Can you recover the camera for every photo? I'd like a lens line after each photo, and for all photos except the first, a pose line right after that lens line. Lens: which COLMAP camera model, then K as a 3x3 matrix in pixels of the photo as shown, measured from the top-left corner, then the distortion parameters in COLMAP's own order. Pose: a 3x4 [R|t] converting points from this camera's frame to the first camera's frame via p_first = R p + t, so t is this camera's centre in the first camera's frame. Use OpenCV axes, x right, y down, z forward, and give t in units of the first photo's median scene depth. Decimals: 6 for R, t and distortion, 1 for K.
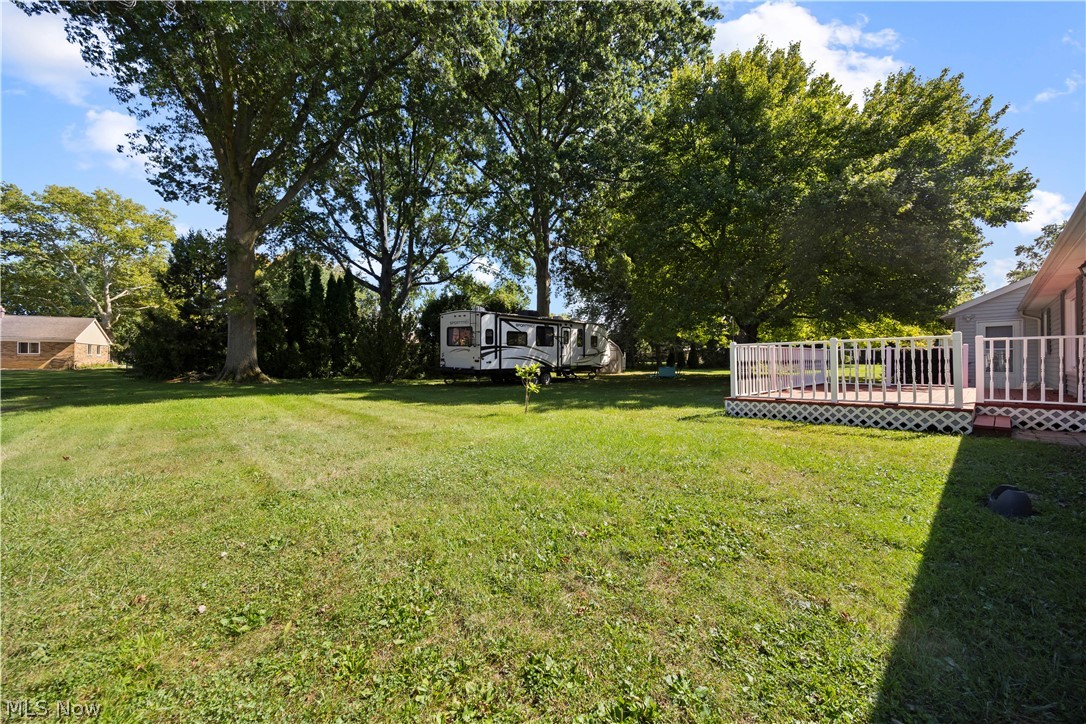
lens RADIAL K [[425.6, 0, 540.7], [0, 425.6, 361.5], [0, 0, 1]] dist [0.002191, -0.000280]
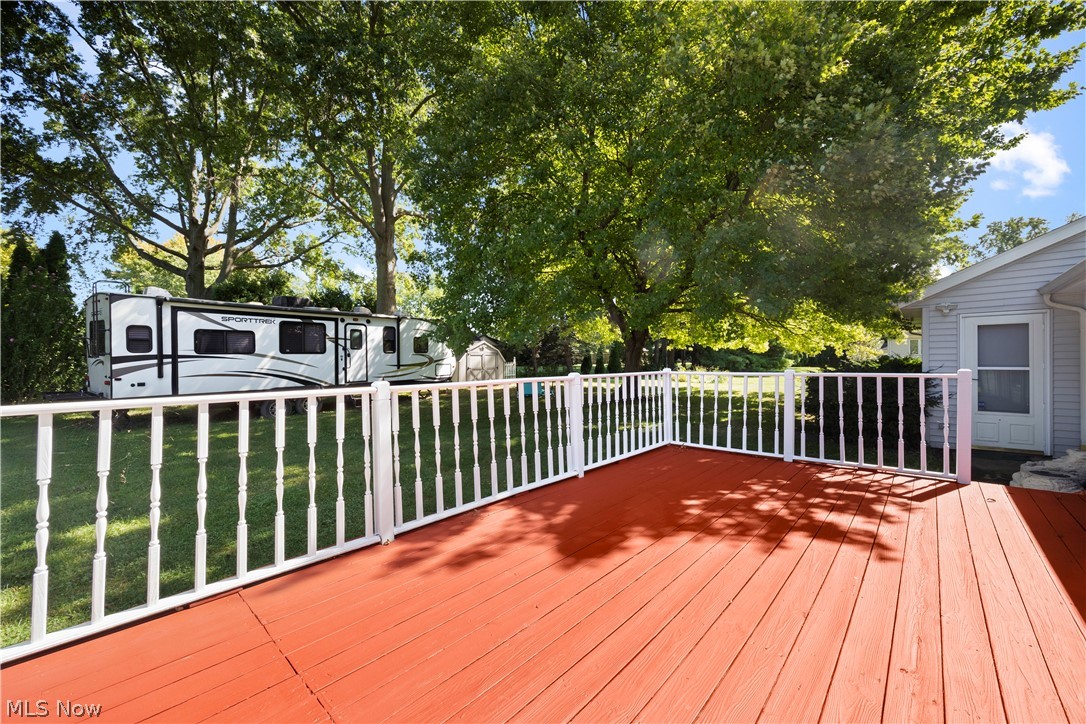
lens RADIAL K [[425.6, 0, 540.7], [0, 425.6, 361.5], [0, 0, 1]] dist [0.002191, -0.000280]
pose [[0.997412, -0.000982, 0.071885, 0.342910], [0.000733, 0.999994, 0.003499, -0.028373], [-0.071888, -0.003437, 0.997407, 0.378757]]
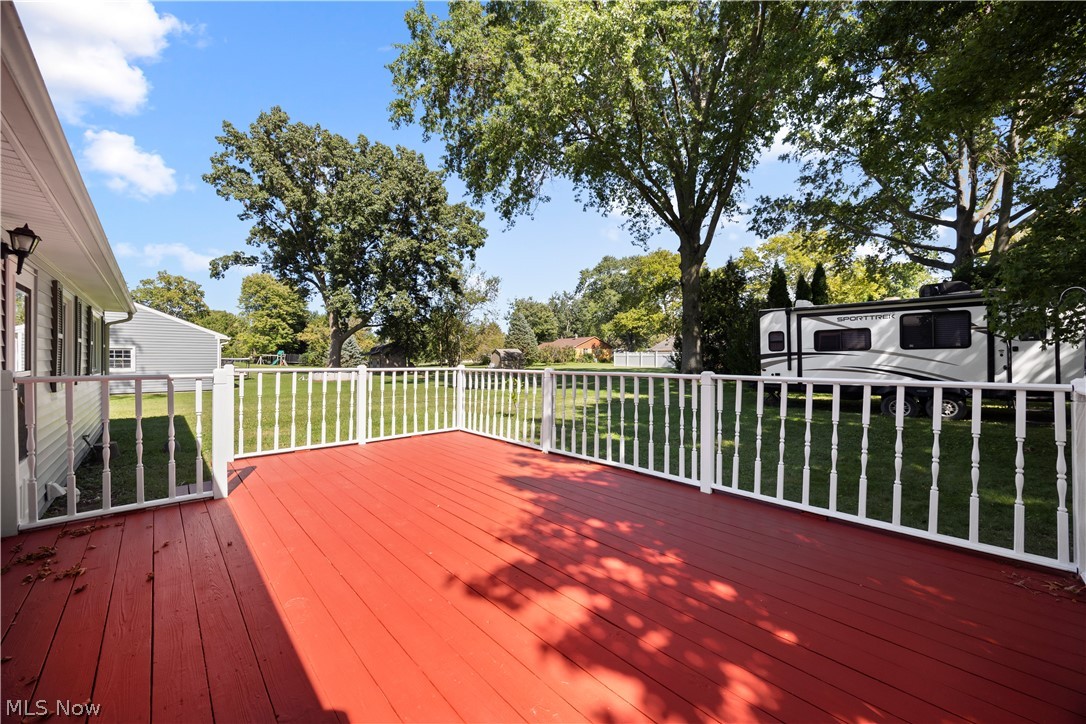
lens RADIAL K [[415.5, 0, 542.4], [0, 415.5, 363.8], [0, 0, 1]] dist [0.000269, -0.000148]
pose [[-0.024449, 0.016045, -0.999572, 0.607973], [0.002377, 0.999869, 0.015991, -0.028373], [0.999698, -0.001985, -0.024484, 0.555525]]
